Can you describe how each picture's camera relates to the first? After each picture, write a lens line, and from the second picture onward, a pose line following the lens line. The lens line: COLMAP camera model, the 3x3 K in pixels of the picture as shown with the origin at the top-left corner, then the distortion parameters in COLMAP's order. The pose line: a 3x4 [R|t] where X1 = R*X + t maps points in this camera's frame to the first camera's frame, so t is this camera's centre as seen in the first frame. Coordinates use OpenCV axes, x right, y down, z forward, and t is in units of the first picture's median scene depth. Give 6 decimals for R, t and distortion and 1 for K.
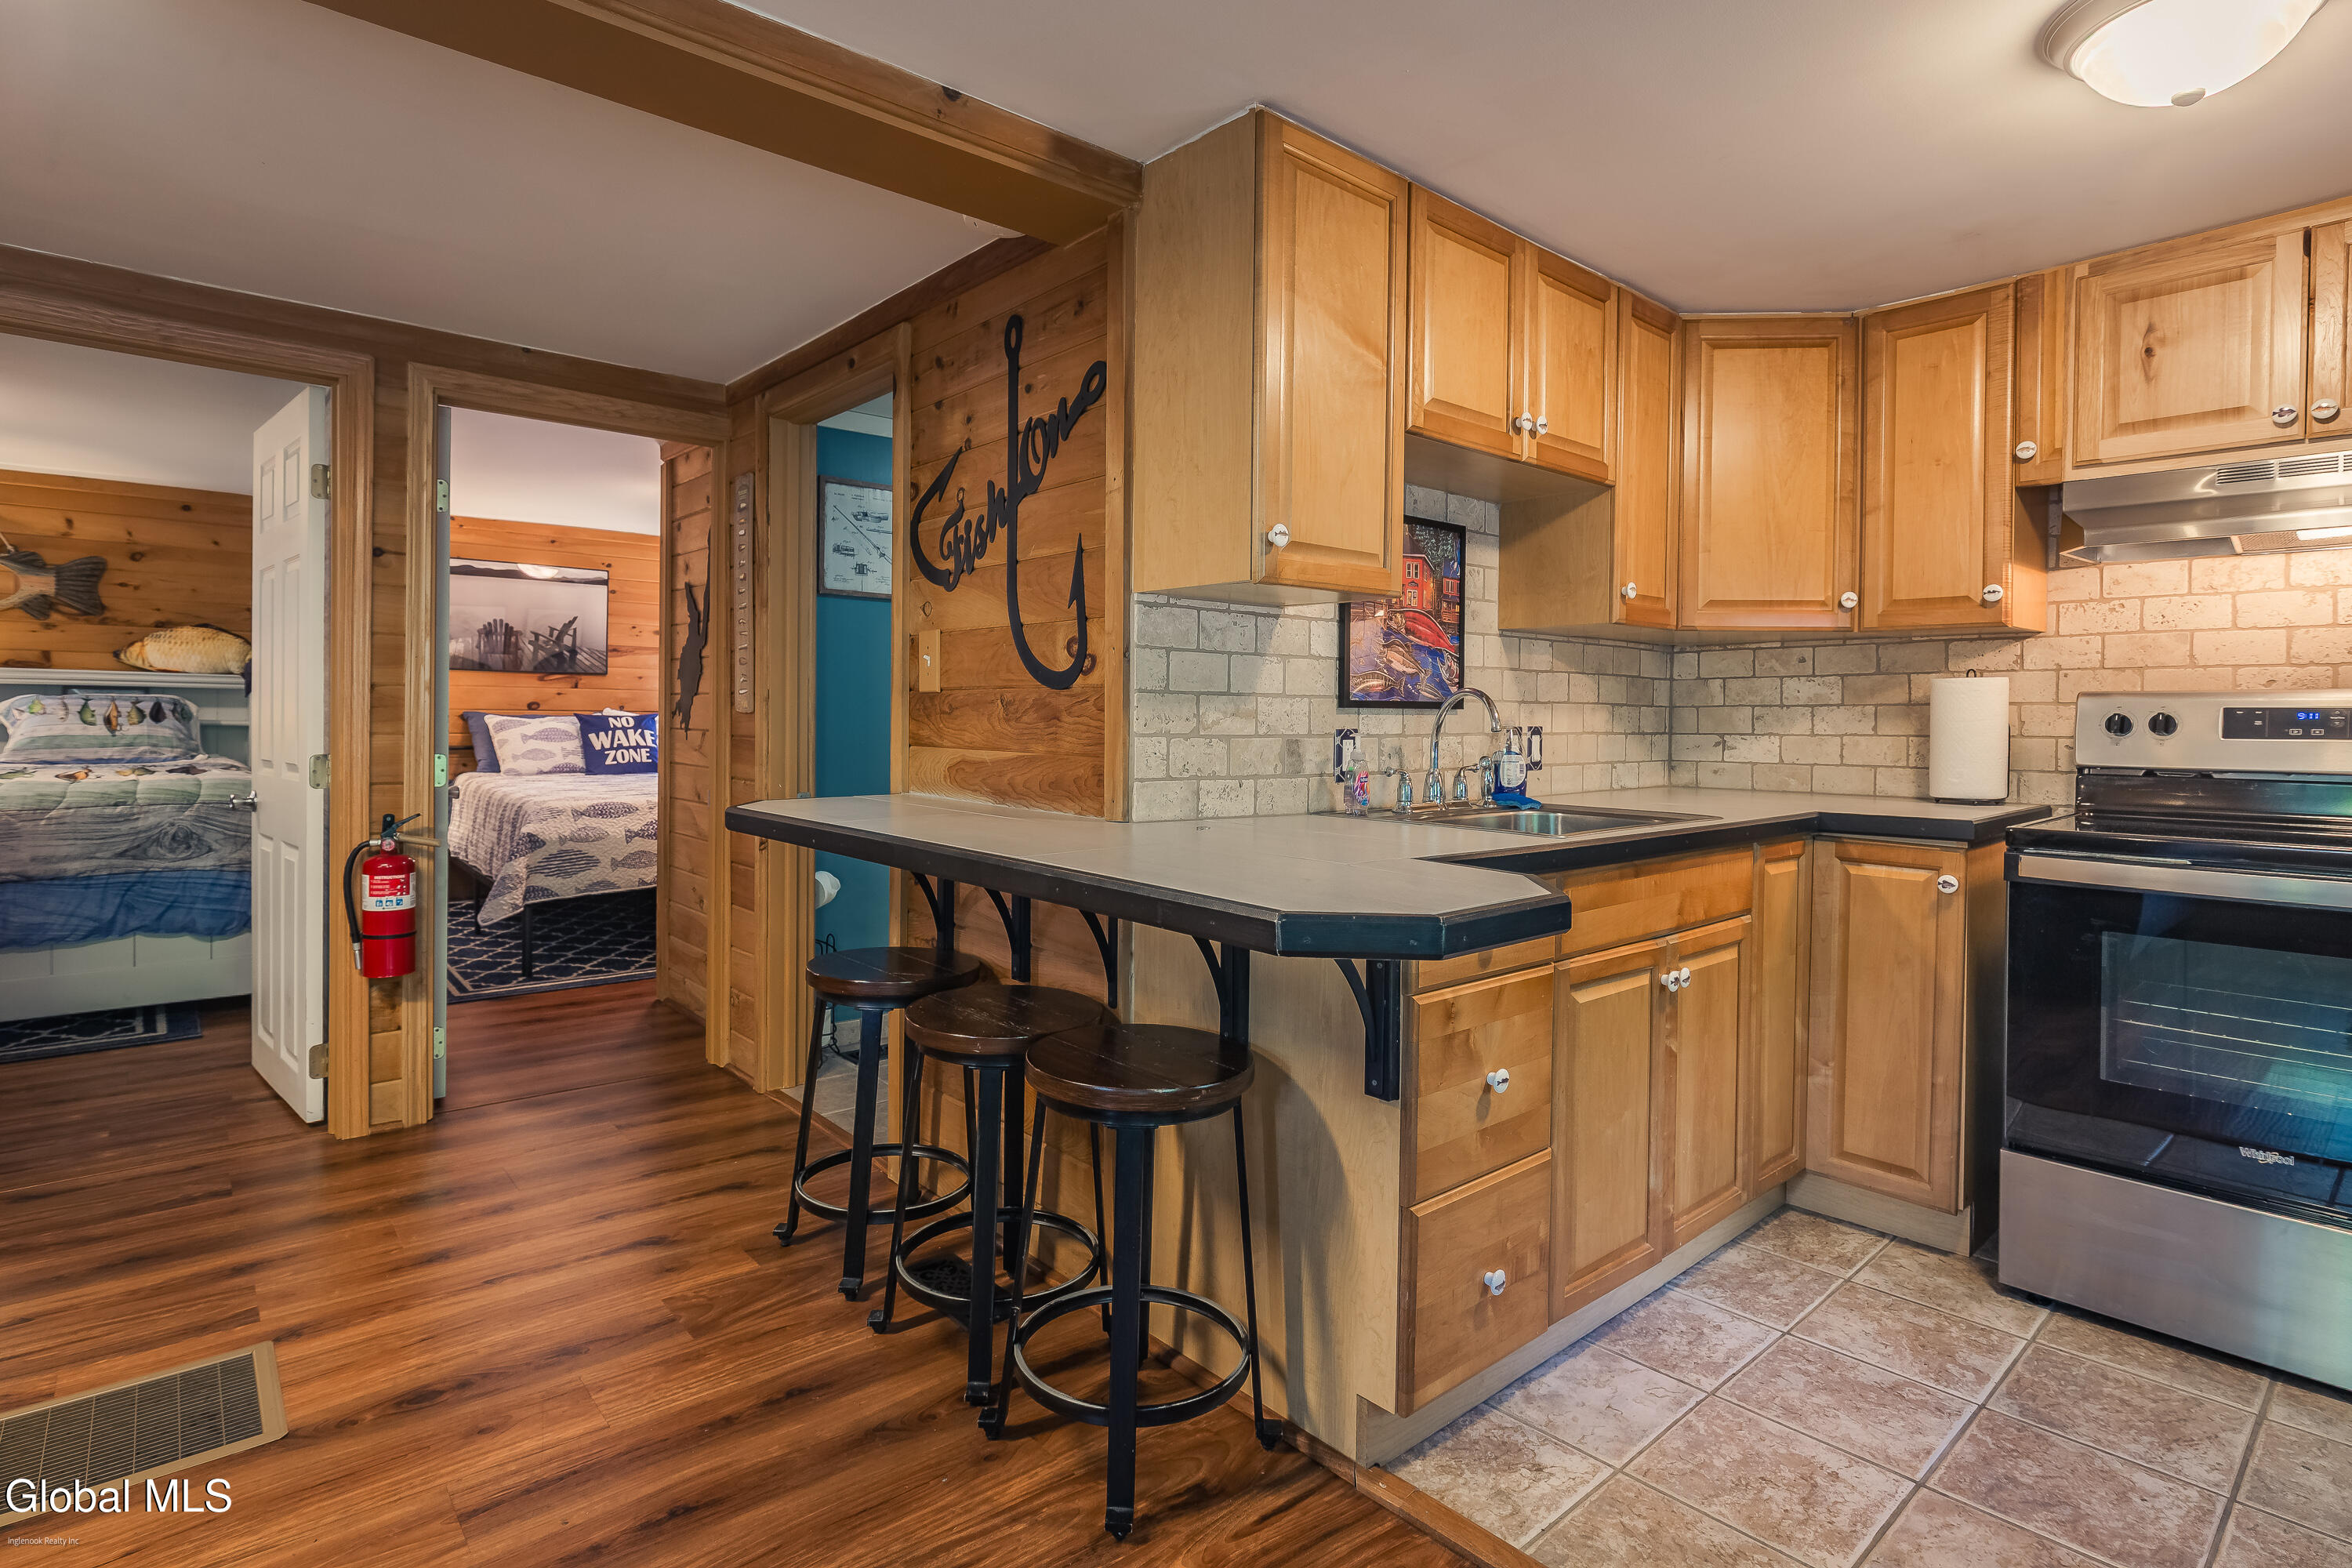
lens RADIAL K [[1163.3, 0, 1166.0], [0, 1163.3, 728.2], [0, 0, 1]] dist [-0.003250, 0.000307]
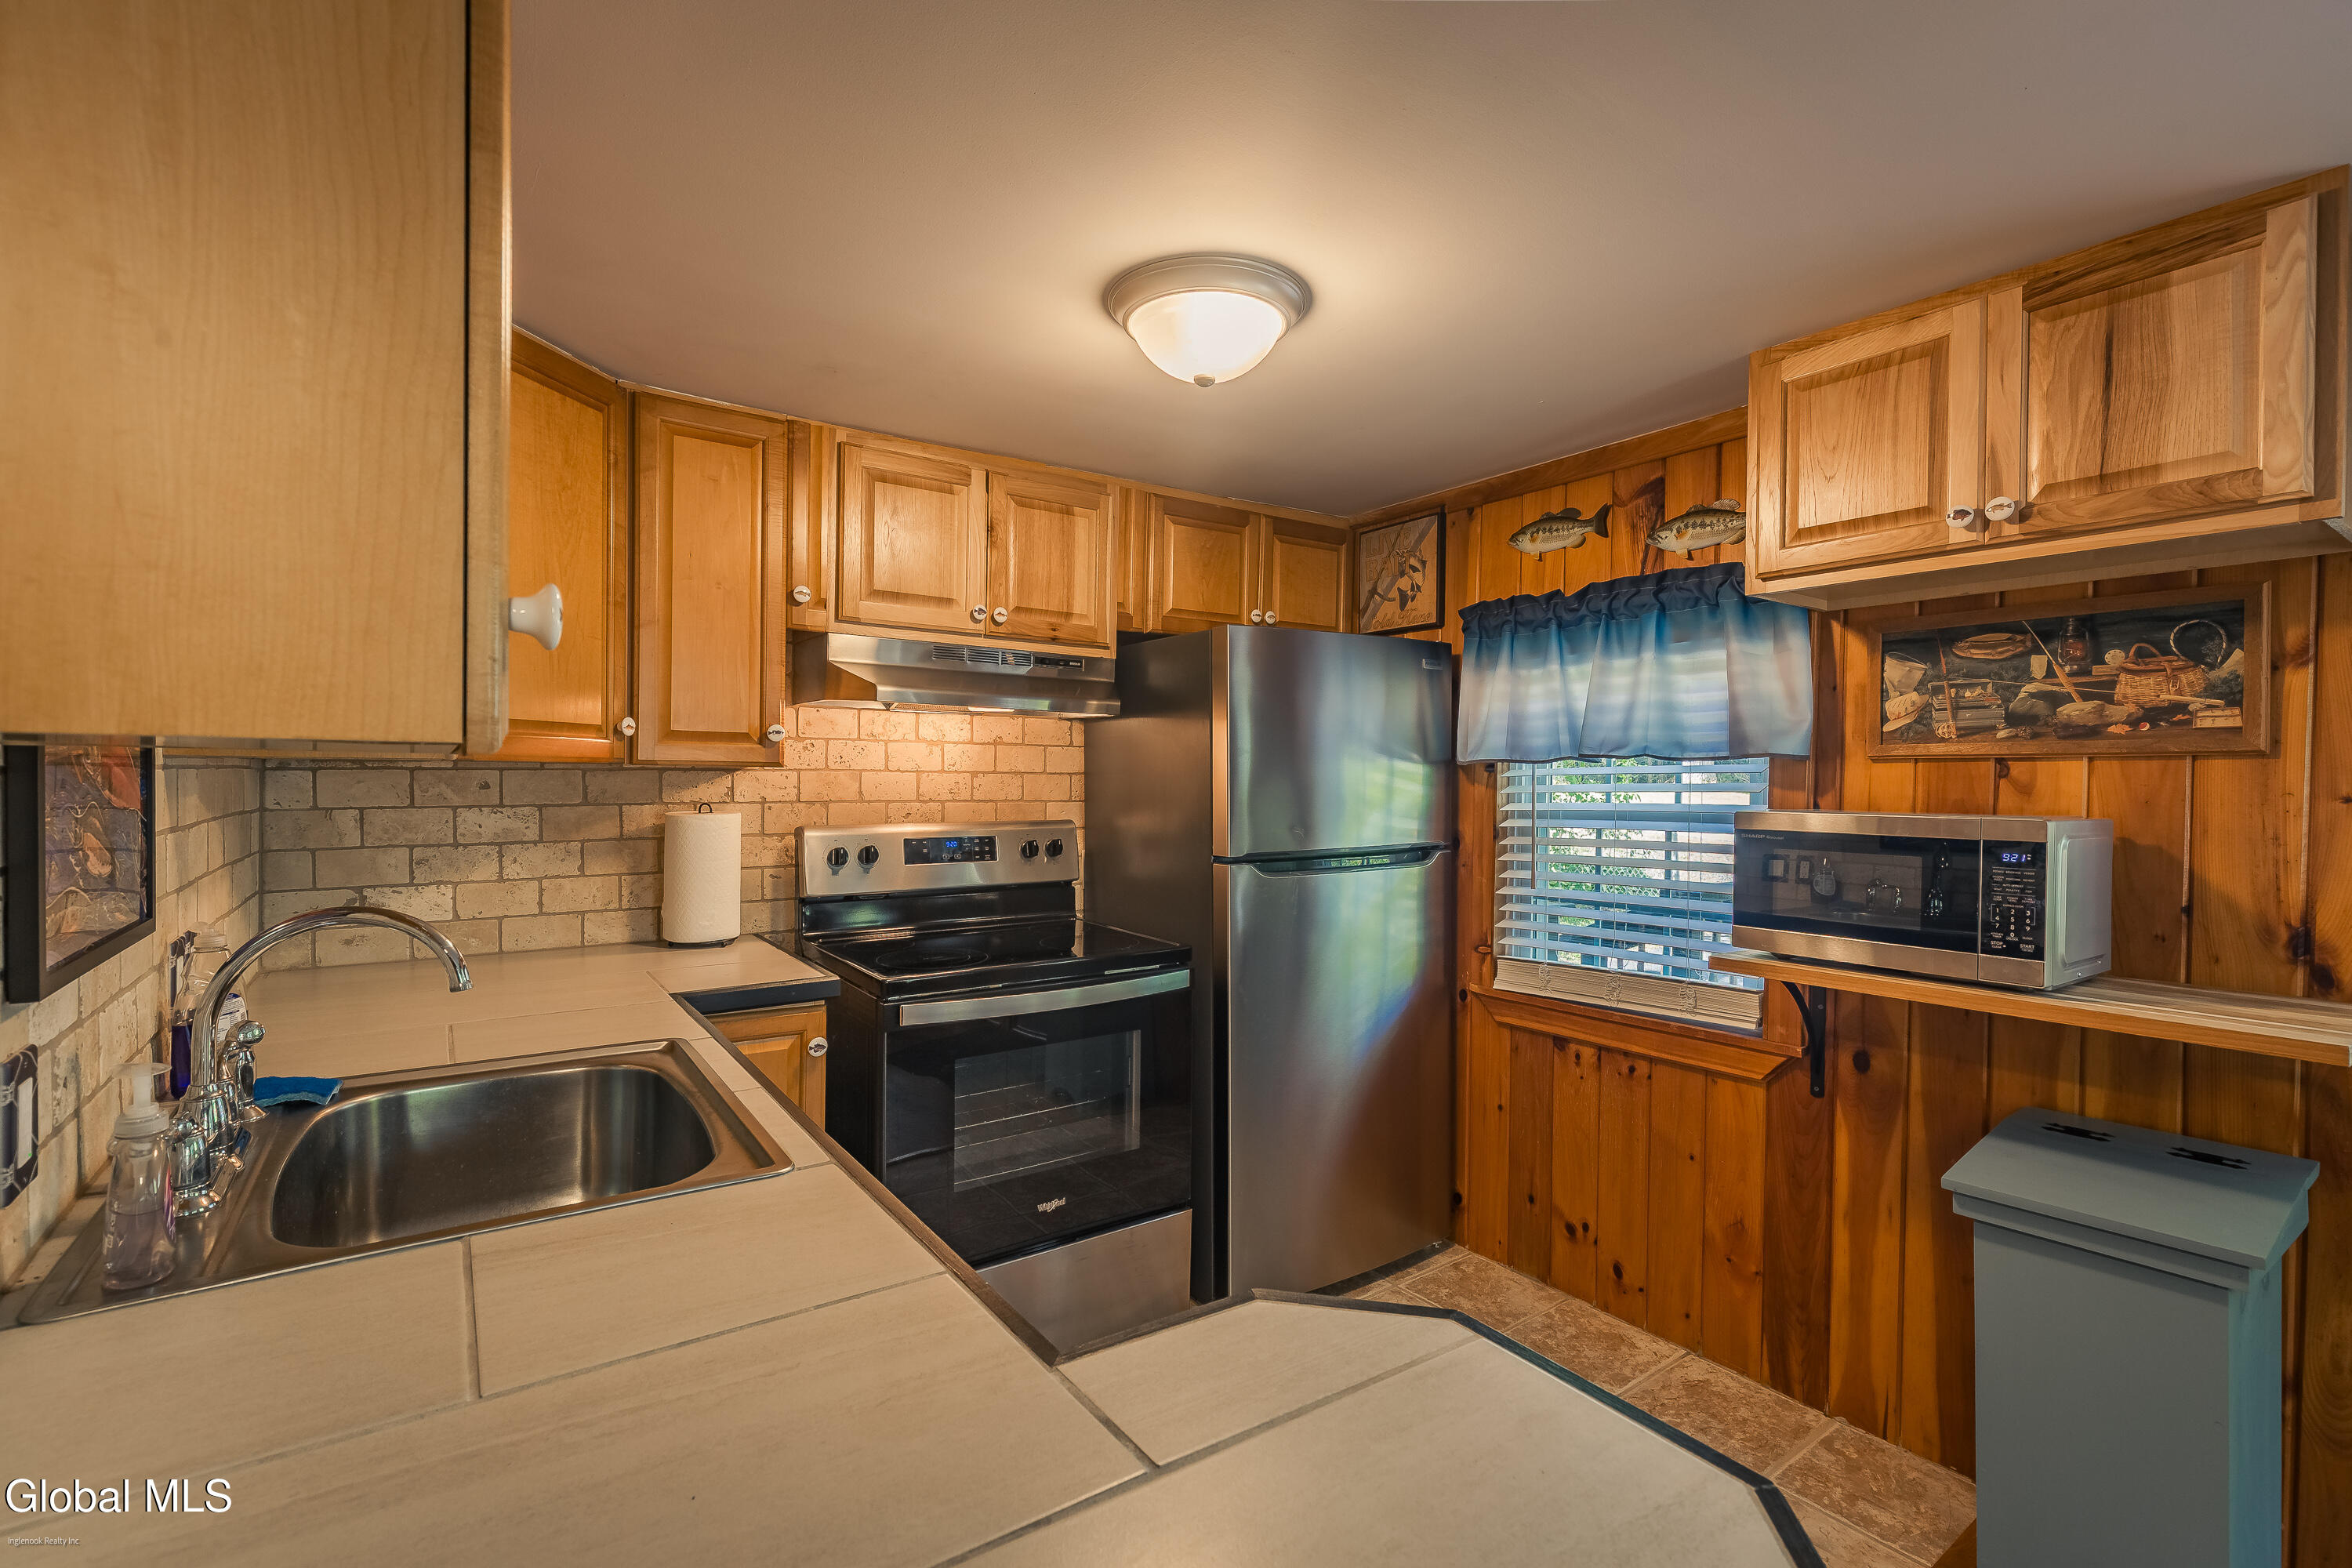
lens RADIAL K [[1053.5, 0, 1178.1], [0, 1053.5, 790.4], [0, 0, 1]] dist [0.003594, -0.000182]
pose [[0.099508, -0.024083, 0.994745, -0.145794], [0.000862, 0.999709, 0.024117, -0.092966], [-0.995036, -0.001542, 0.099500, 0.597209]]
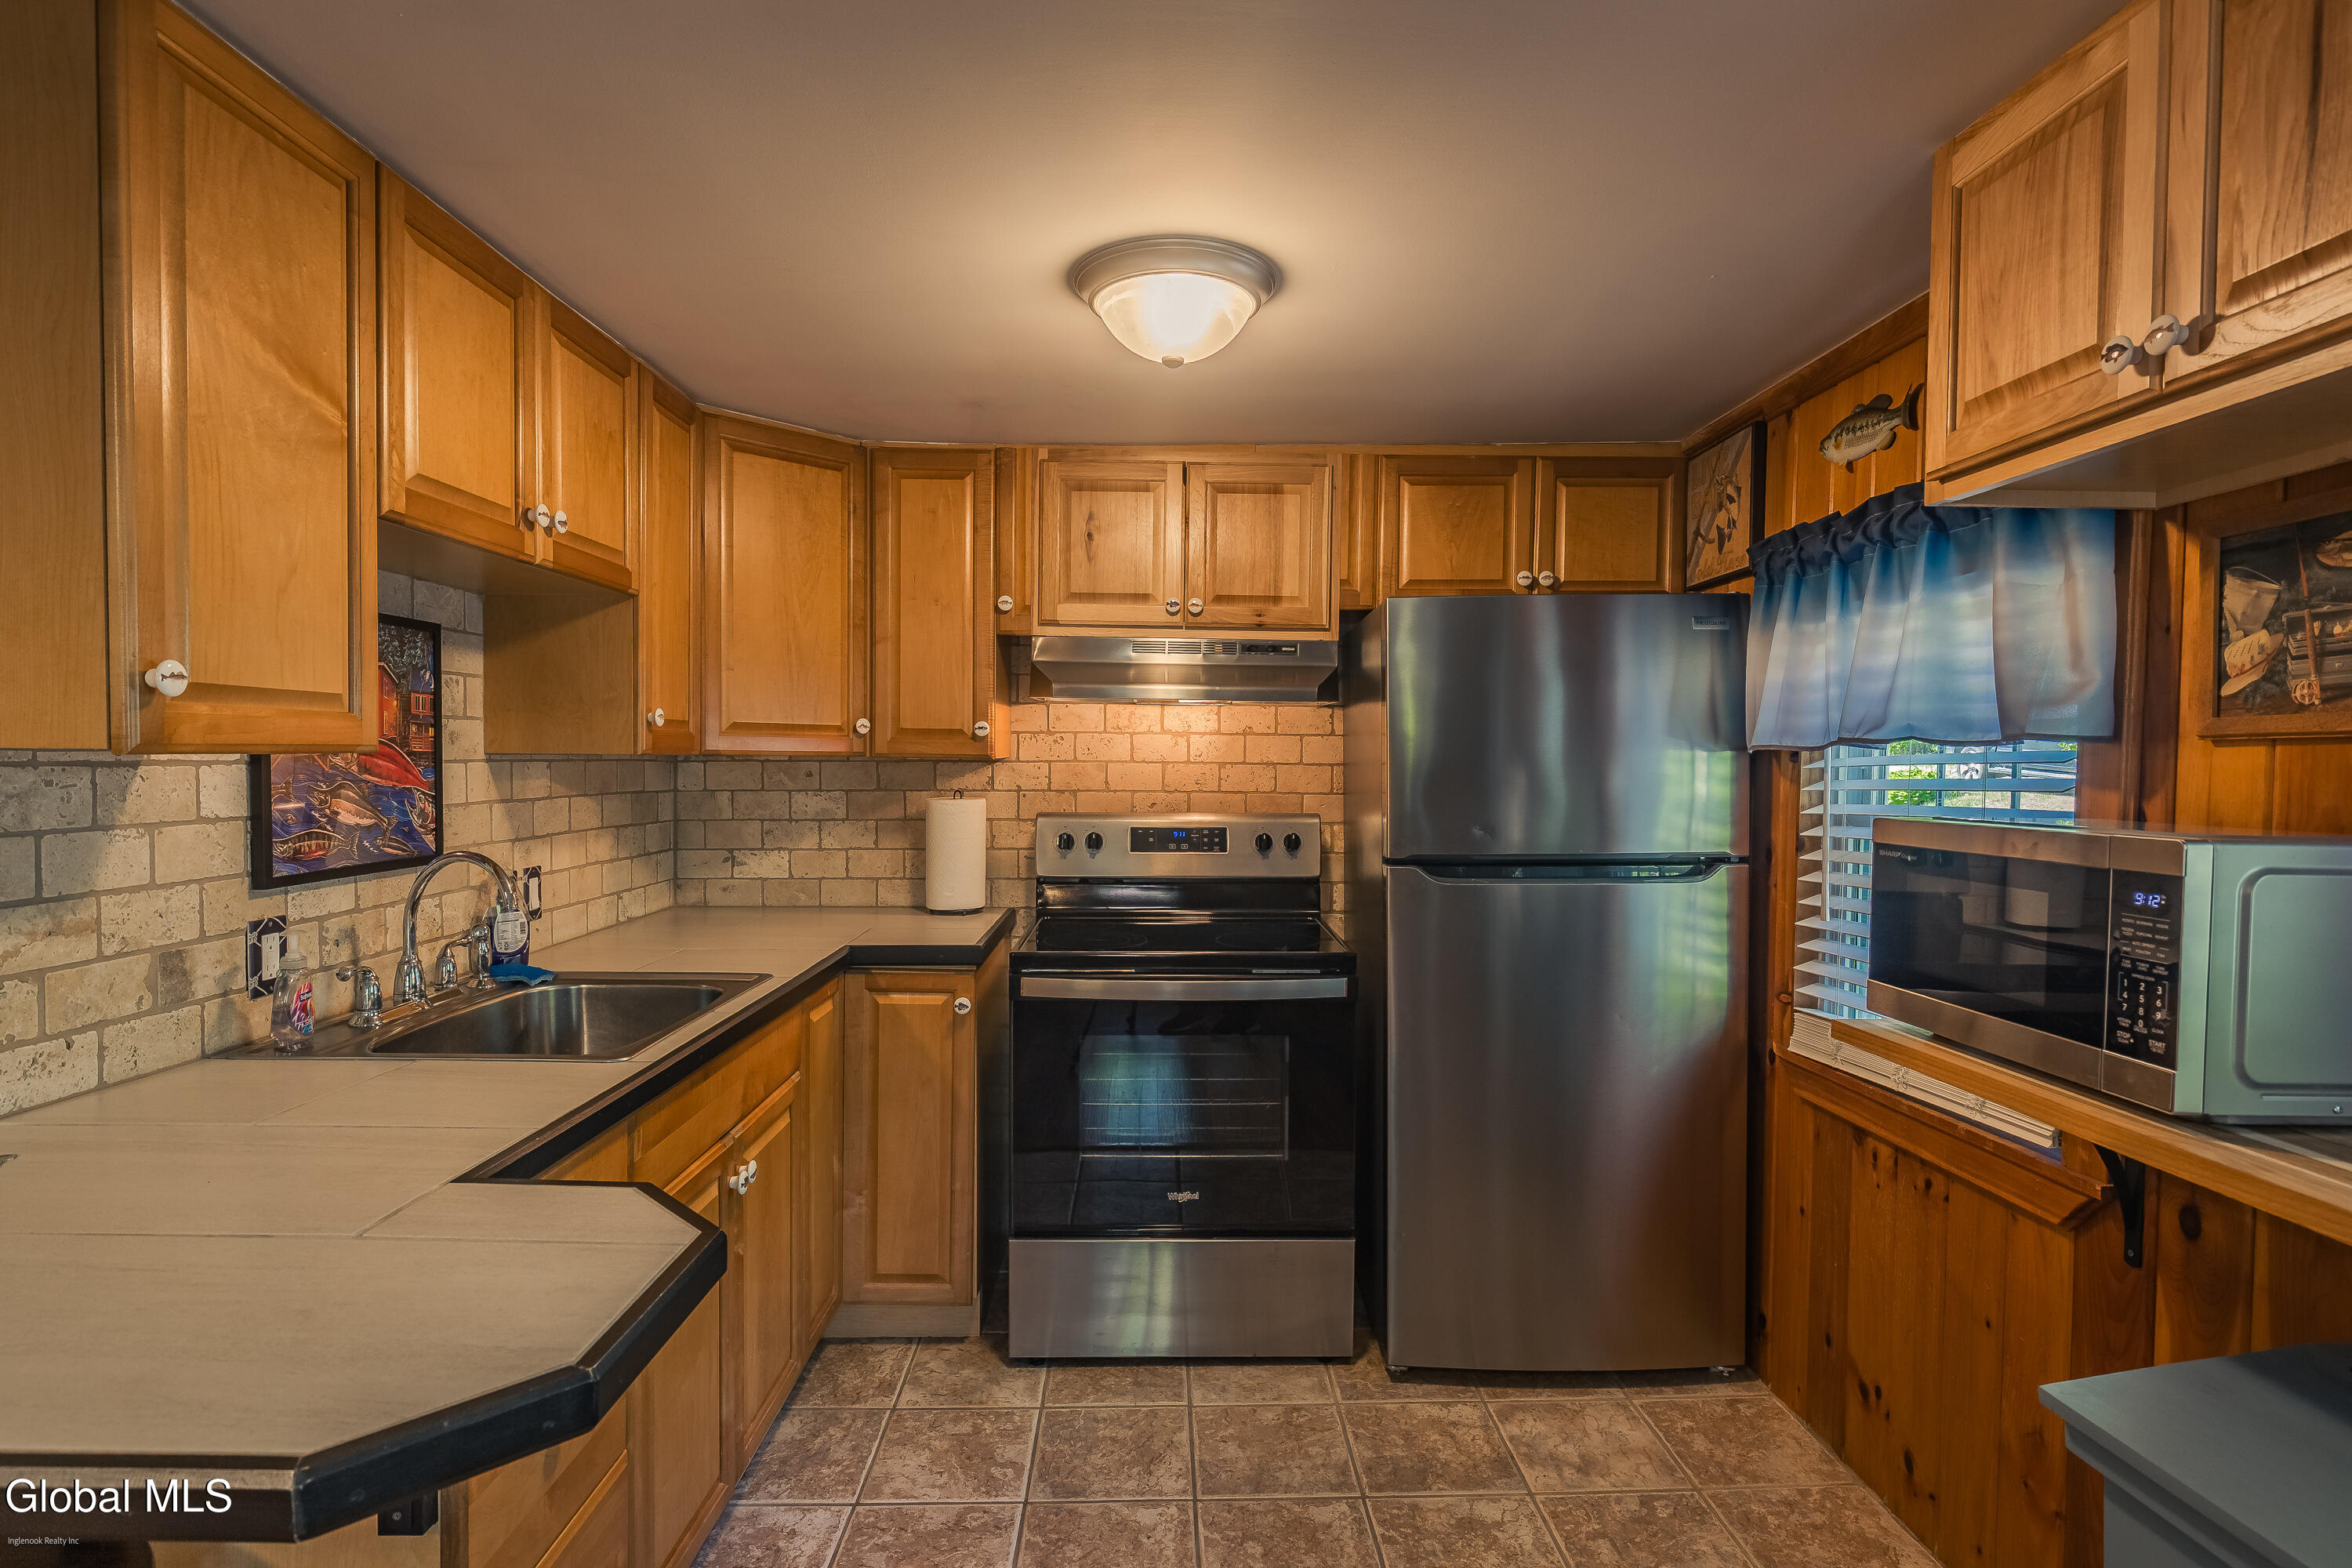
lens RADIAL K [[1172.6, 0, 1173.9], [0, 1172.6, 792.6], [0, 0, 1]] dist [-0.003366, 0.000288]
pose [[0.642550, -0.027047, 0.765766, -0.027993], [0.006006, 0.999524, 0.030264, -0.092049], [-0.766220, -0.014847, 0.642407, 0.147501]]
